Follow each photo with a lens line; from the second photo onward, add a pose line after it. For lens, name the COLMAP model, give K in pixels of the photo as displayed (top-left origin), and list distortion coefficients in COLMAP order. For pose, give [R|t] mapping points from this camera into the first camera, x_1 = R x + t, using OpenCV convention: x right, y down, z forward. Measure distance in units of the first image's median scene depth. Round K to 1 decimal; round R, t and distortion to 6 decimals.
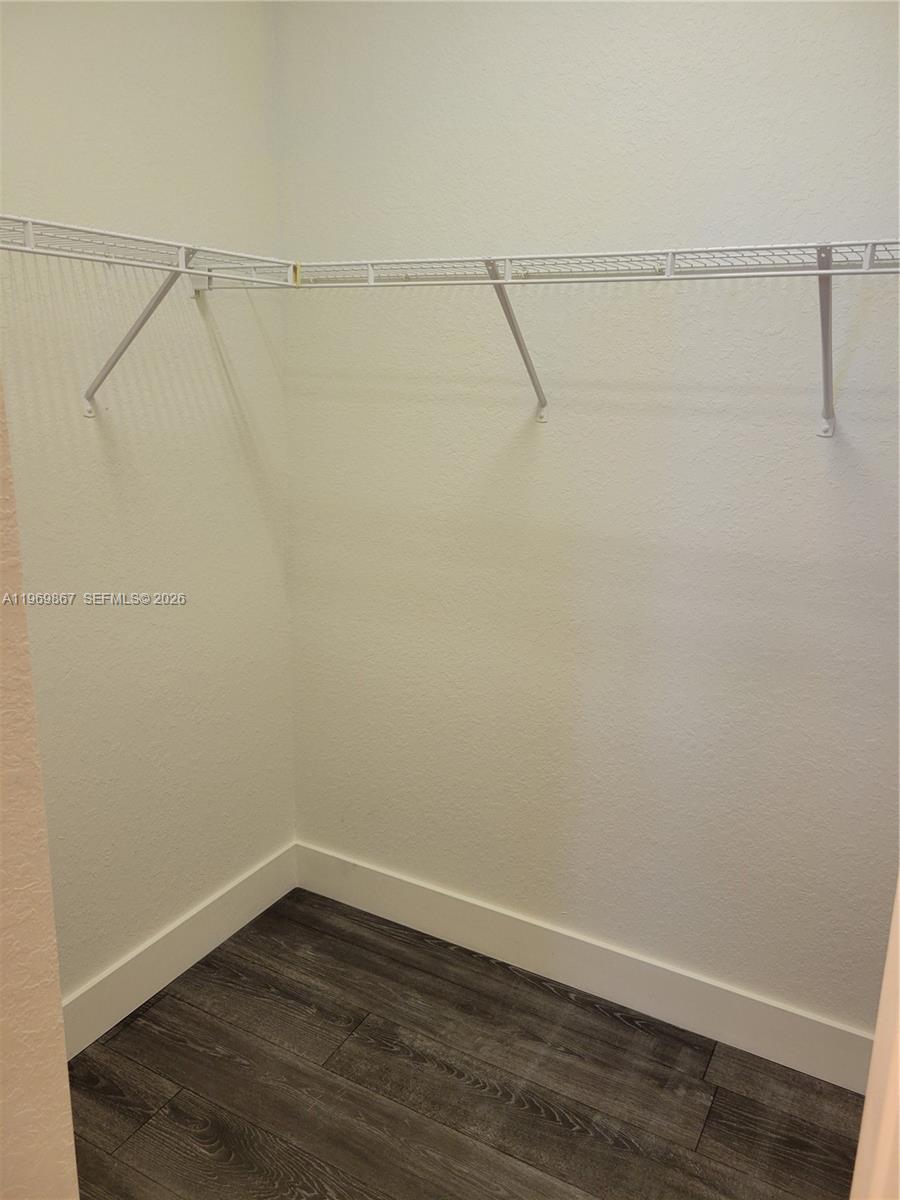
lens RADIAL K [[907.7, 0, 449.9], [0, 907.7, 586.9], [0, 0, 1]] dist [0.060796, -0.053117]
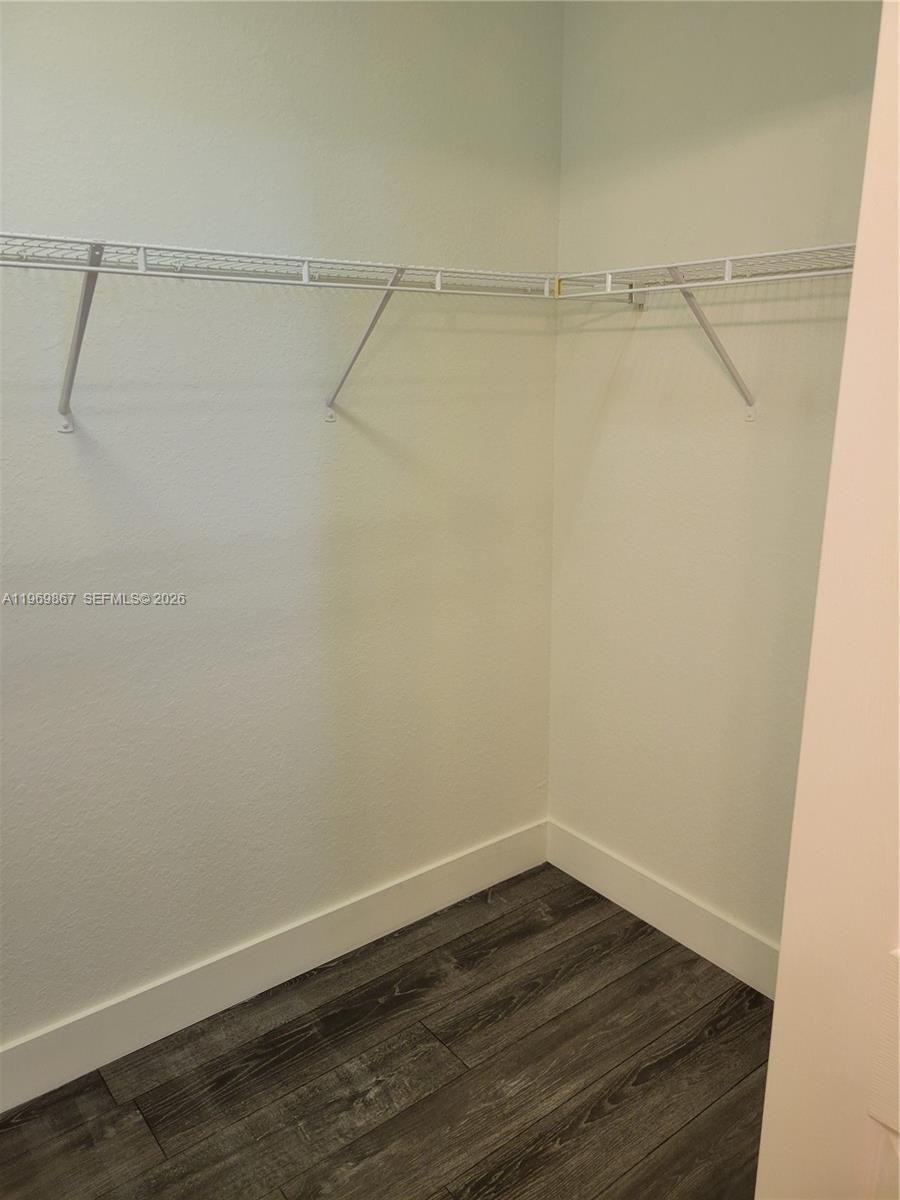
lens RADIAL K [[931.6, 0, 450.0], [0, 931.6, 600.0], [0, 0, 1]] dist [0.066955, -0.009198]
pose [[0.388401, -0.247052, 0.887756, -0.374818], [0.233368, 0.958356, 0.164599, -0.058709], [-0.891451, 0.143243, 0.429881, 0.203596]]
